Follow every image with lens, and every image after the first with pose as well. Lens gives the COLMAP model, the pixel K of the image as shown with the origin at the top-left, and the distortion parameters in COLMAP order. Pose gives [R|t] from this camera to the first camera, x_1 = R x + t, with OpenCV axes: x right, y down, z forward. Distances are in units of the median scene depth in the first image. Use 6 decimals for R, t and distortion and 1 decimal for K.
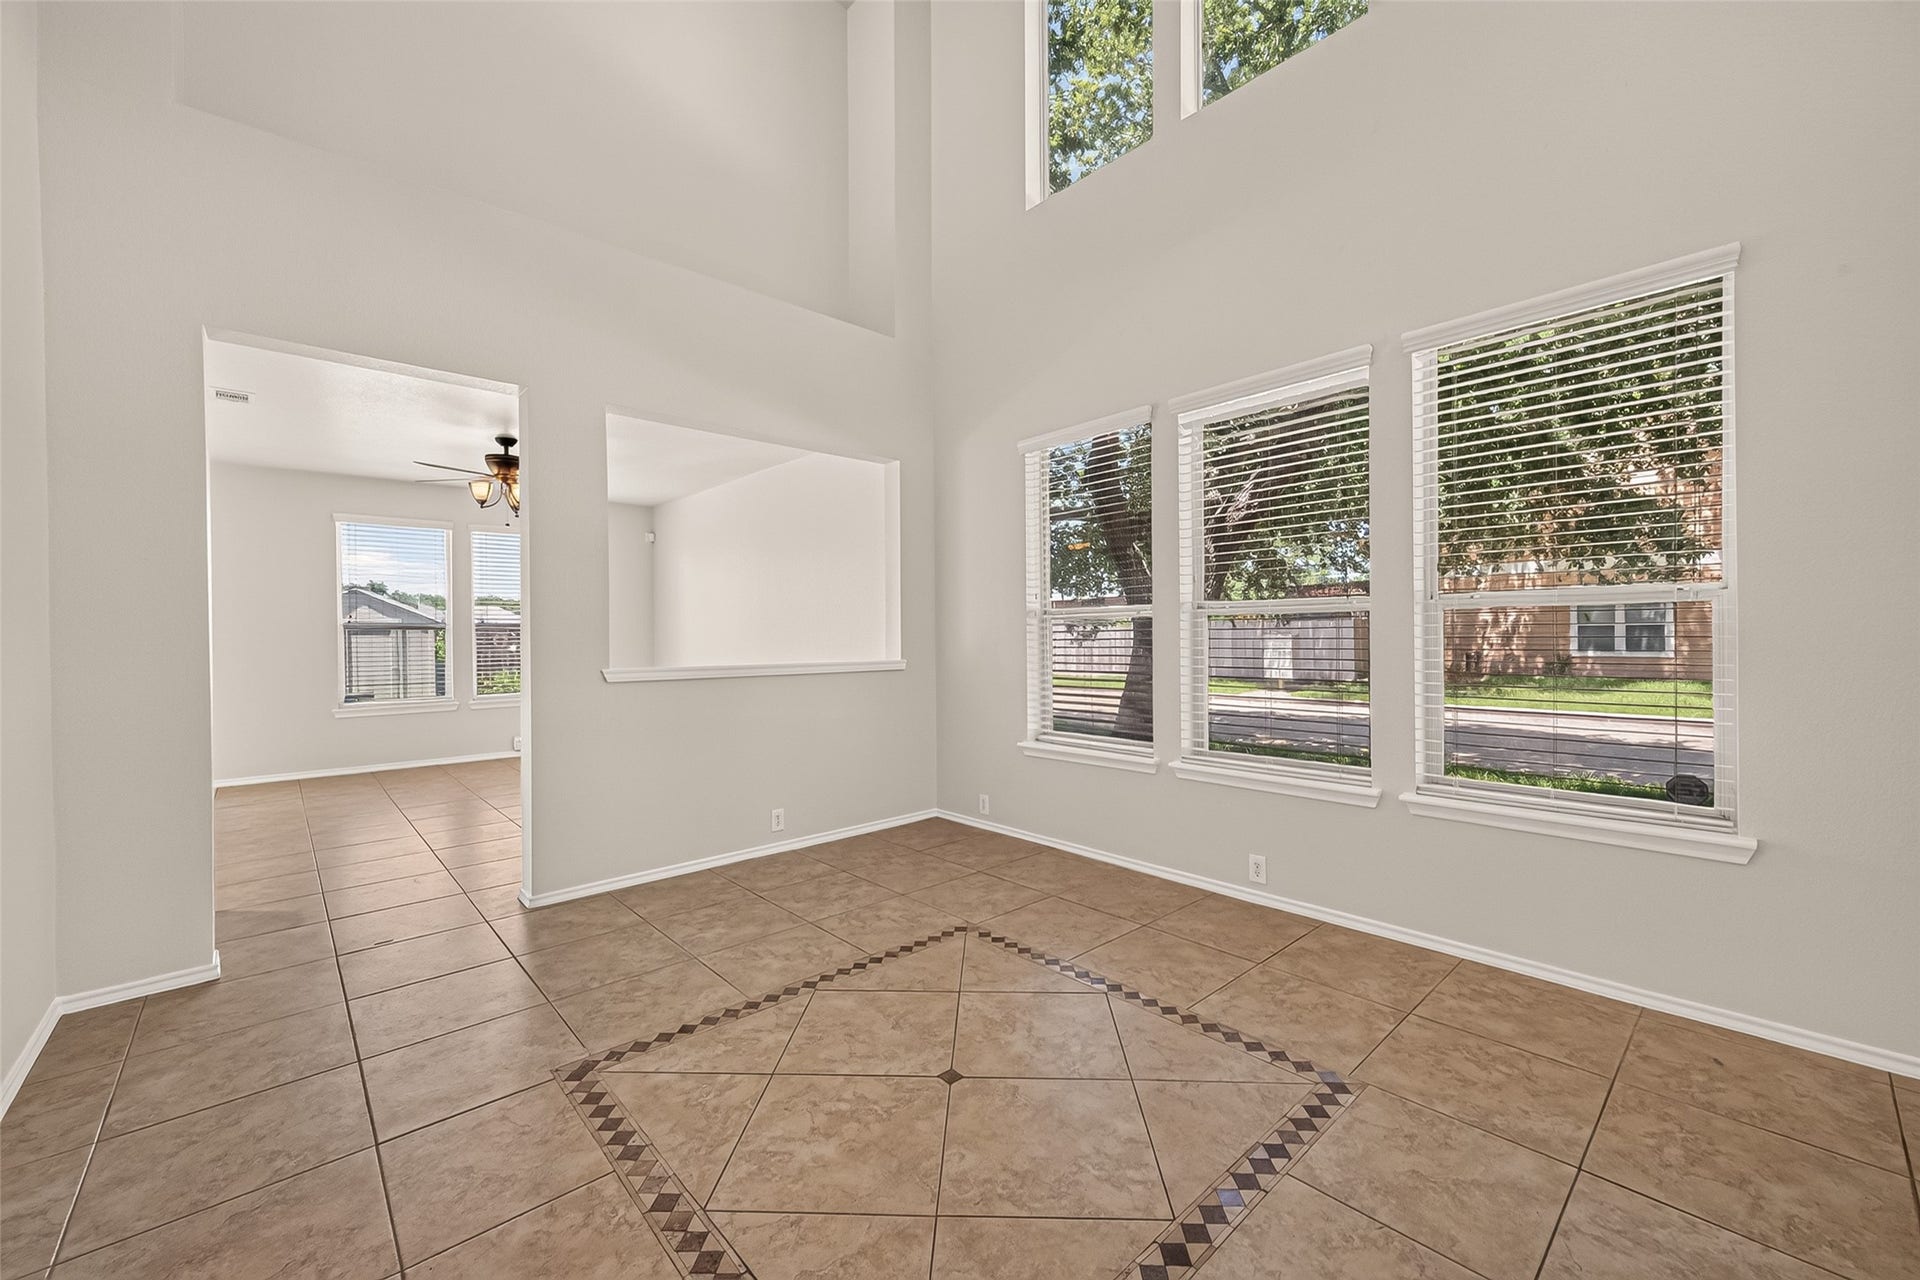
lens RADIAL K [[754.8, 0, 955.9], [0, 754.8, 650.9], [0, 0, 1]] dist [0.005859, -0.000168]
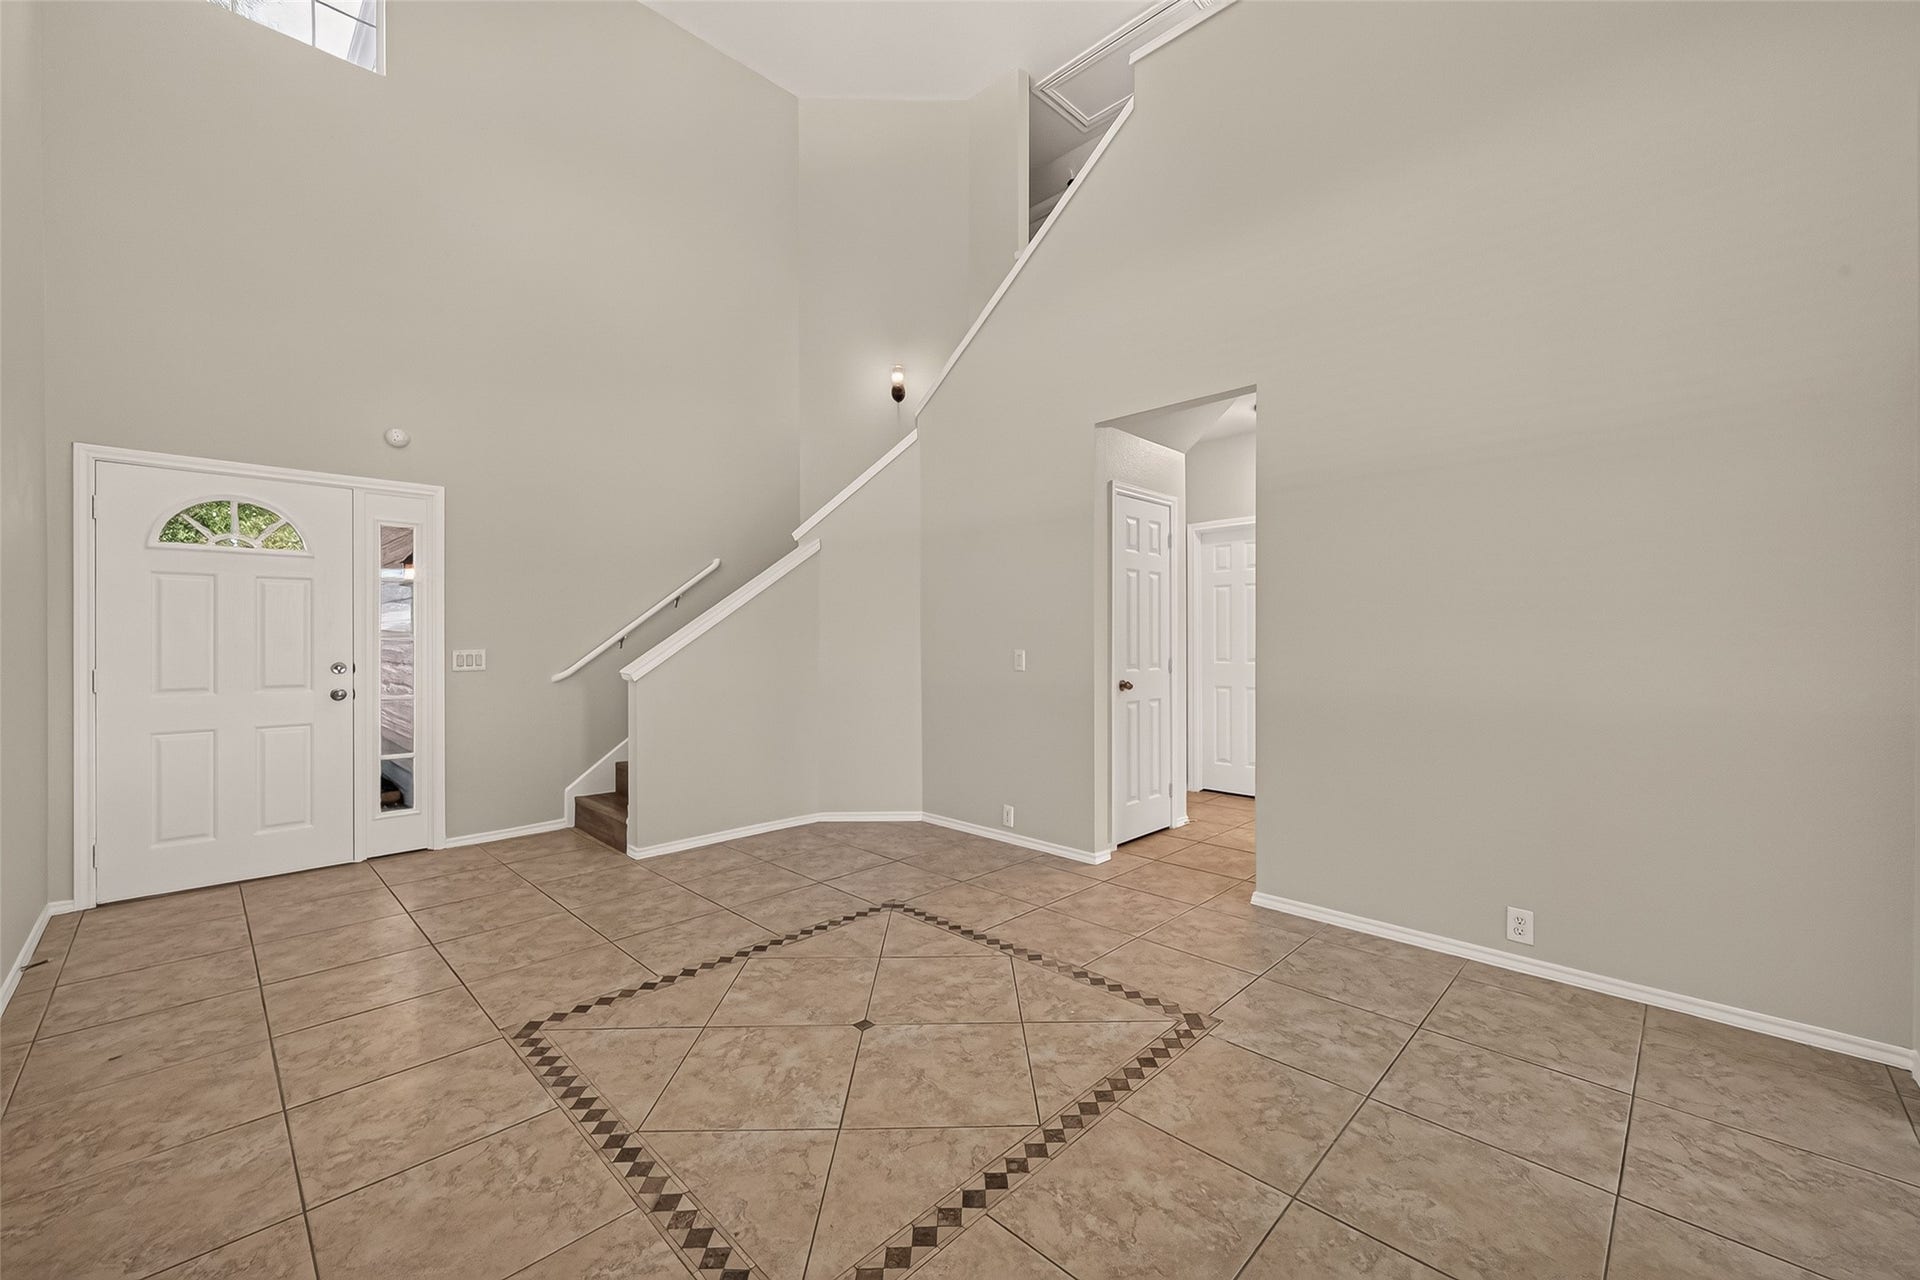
lens RADIAL K [[754.8, 0, 962.3], [0, 754.8, 635.9], [0, 0, 1]] dist [0.005859, -0.000168]
pose [[-0.997952, 0.011682, -0.062896, -0.073671], [0.010368, 0.999722, 0.021185, -0.036121], [0.063126, 0.020490, -0.997795, 1.752851]]
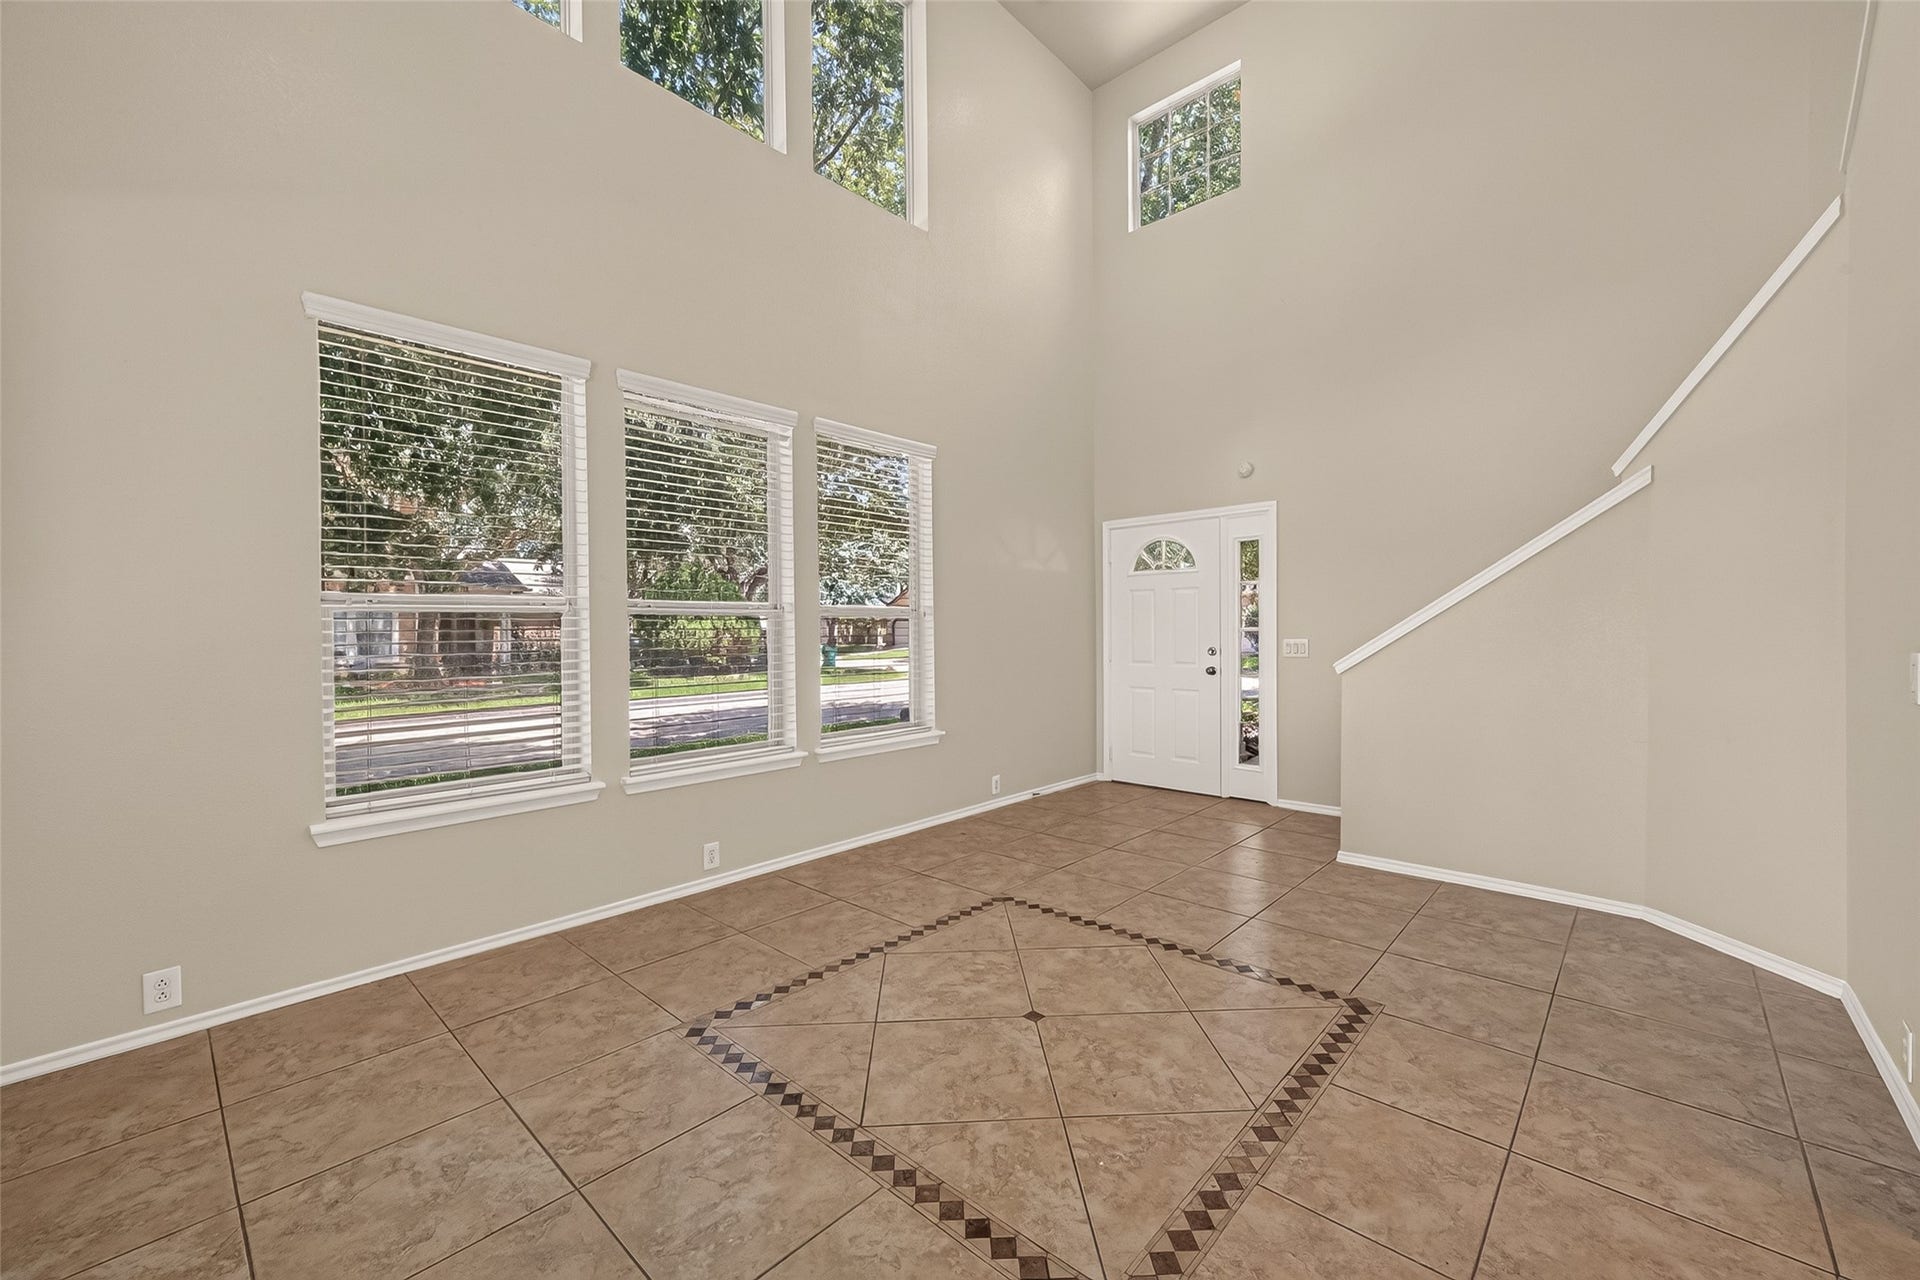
lens RADIAL K [[754.8, 0, 976.5], [0, 754.8, 627.6], [0, 0, 1]] dist [0.005859, -0.000168]
pose [[-0.102313, 0.015695, 0.994628, -0.939692], [0.032057, 0.999408, -0.012473, -0.009888], [-0.994236, 0.030609, -0.102756, 0.975904]]
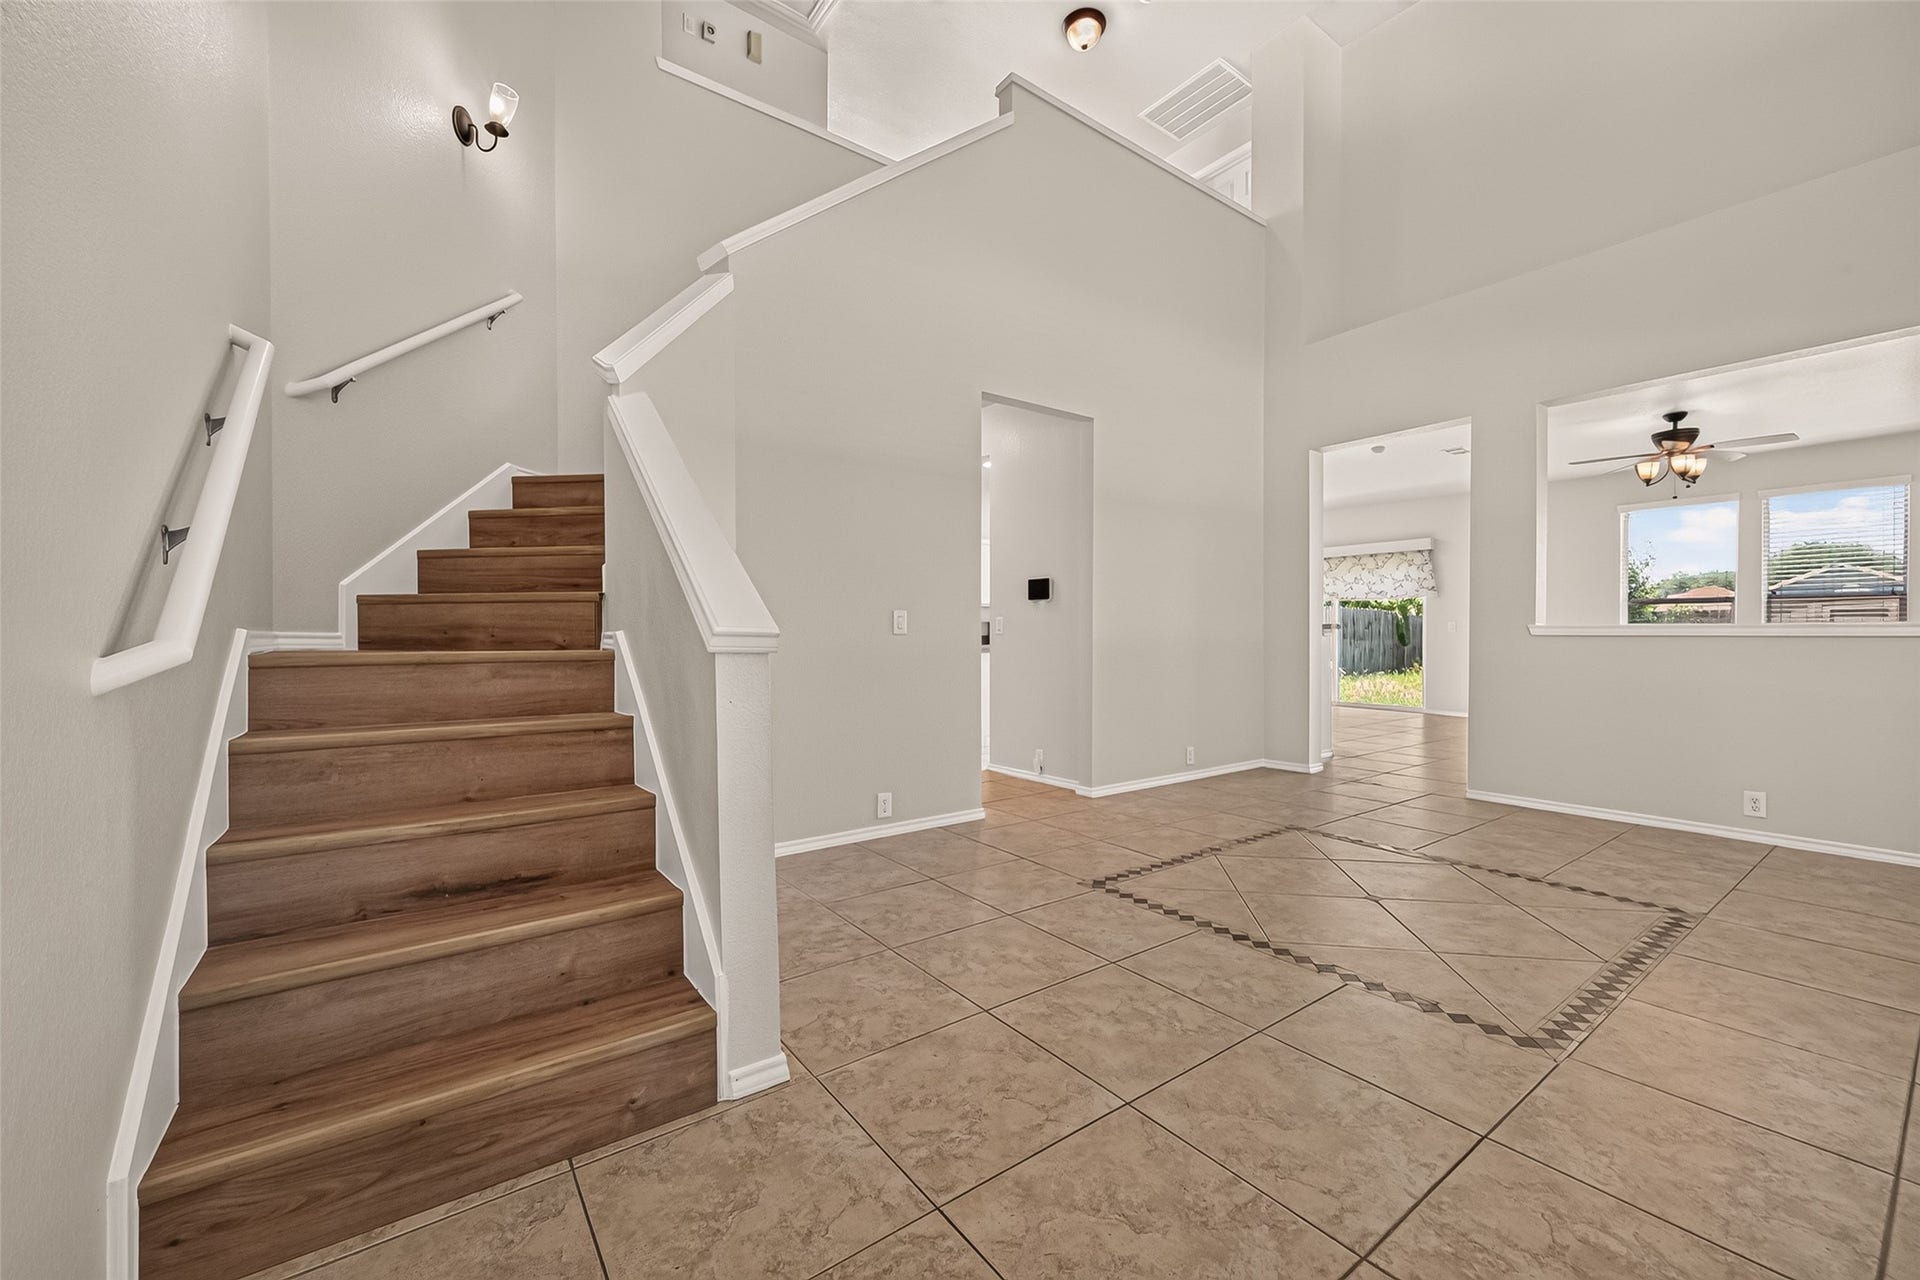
lens RADIAL K [[754.8, 0, 976.6], [0, 754.8, 638.7], [0, 0, 1]] dist [0.005859, -0.000168]
pose [[-0.088694, 0.015529, -0.995938, 1.182029], [-0.019424, 0.999661, 0.017317, 0.062792], [0.995870, 0.020881, -0.088362, 0.318243]]
